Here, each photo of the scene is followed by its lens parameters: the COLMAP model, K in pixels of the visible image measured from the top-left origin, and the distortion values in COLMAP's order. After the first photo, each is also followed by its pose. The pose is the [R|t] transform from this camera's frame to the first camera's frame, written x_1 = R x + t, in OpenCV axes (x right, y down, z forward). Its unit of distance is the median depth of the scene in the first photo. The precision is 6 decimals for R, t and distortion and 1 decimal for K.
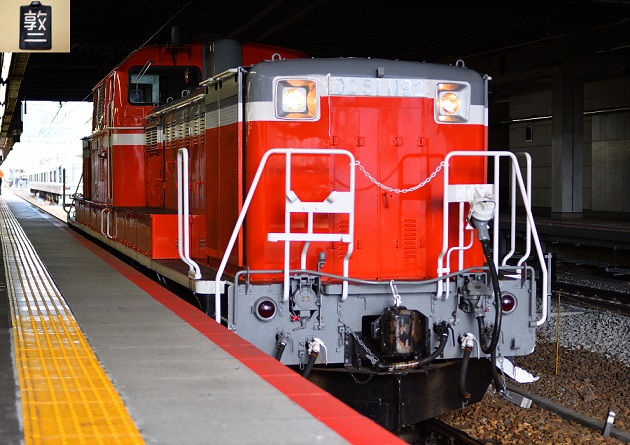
lens RADIAL K [[1165.0, 0, 315.0], [0, 1165.0, 222.5], [0, 0, 1]] dist [-0.065177, -0.064200]
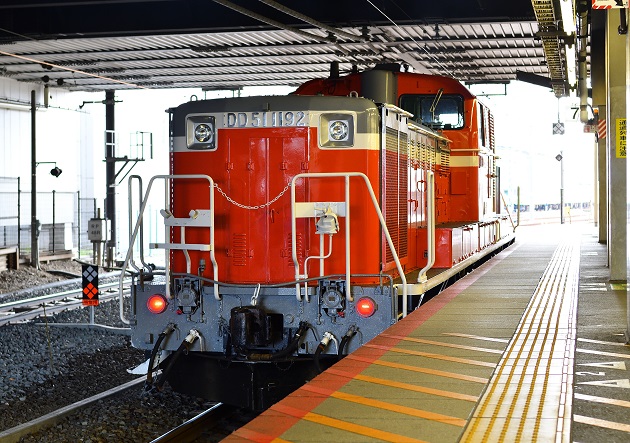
lens RADIAL K [[1211.1, 0, 315.0], [0, 1211.1, 221.5], [0, 0, 1]] dist [-0.062370, -0.074930]
pose [[0.881993, 0.000151, -0.471262, 0.687773], [-0.006846, 0.999899, -0.012491, 0.001436], [0.471212, 0.014243, 0.881905, -0.054544]]
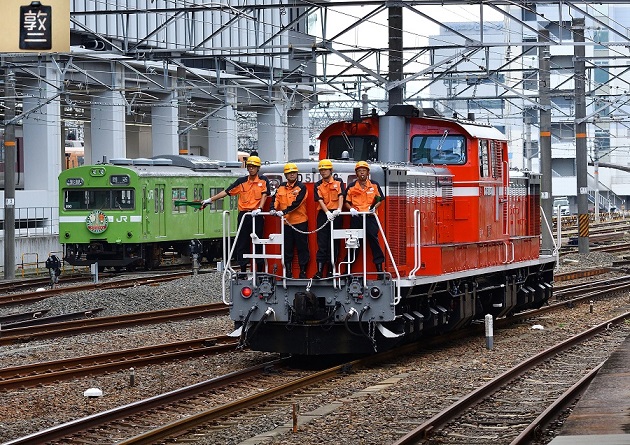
lens RADIAL K [[2434.2, 0, 315.0], [0, 2434.2, 222.5], [0, 0, 1]] dist [0.026564, 0.059931]
pose [[0.881407, -0.006325, -0.472315, 1.969118], [-0.006034, 0.999678, -0.024648, 0.054990], [0.472318, 0.024575, 0.881085, -2.545795]]
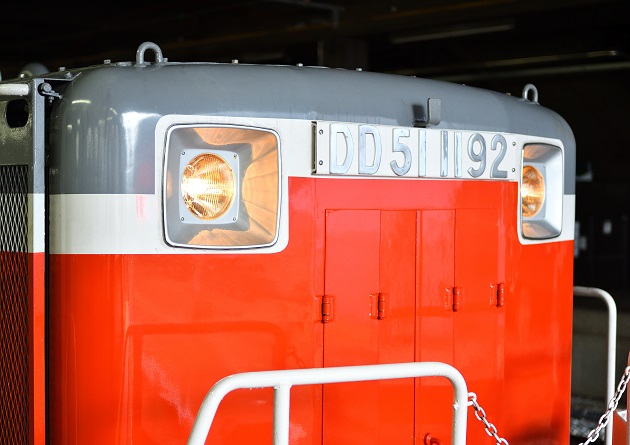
lens RADIAL K [[1165.0, 0, 315.0], [0, 1165.0, 222.5], [0, 0, 1]] dist [-0.065177, -0.064200]
pose [[0.905861, -0.006095, 0.423531, -0.131456], [0.011753, 0.999873, -0.010750, -0.092484], [-0.423412, 0.014716, 0.905818, 0.697633]]
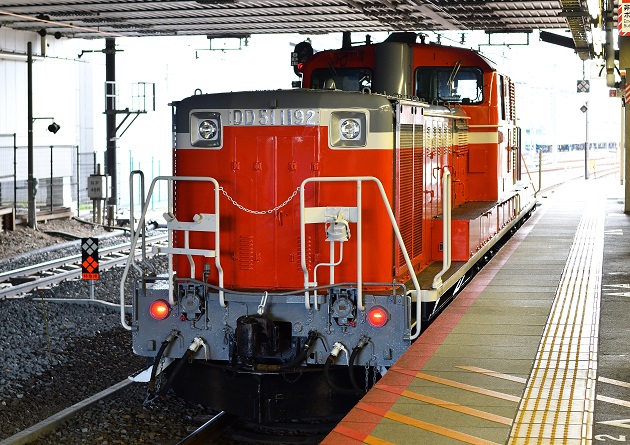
lens RADIAL K [[1273.5, 0, 314.2], [0, 1273.5, 213.1], [0, 0, 1]] dist [-0.039668, -0.300848]
pose [[0.877519, 0.021933, -0.479041, 0.689715], [-0.010317, 0.999586, 0.026866, -0.058793], [0.479431, -0.018633, 0.877382, -0.057360]]
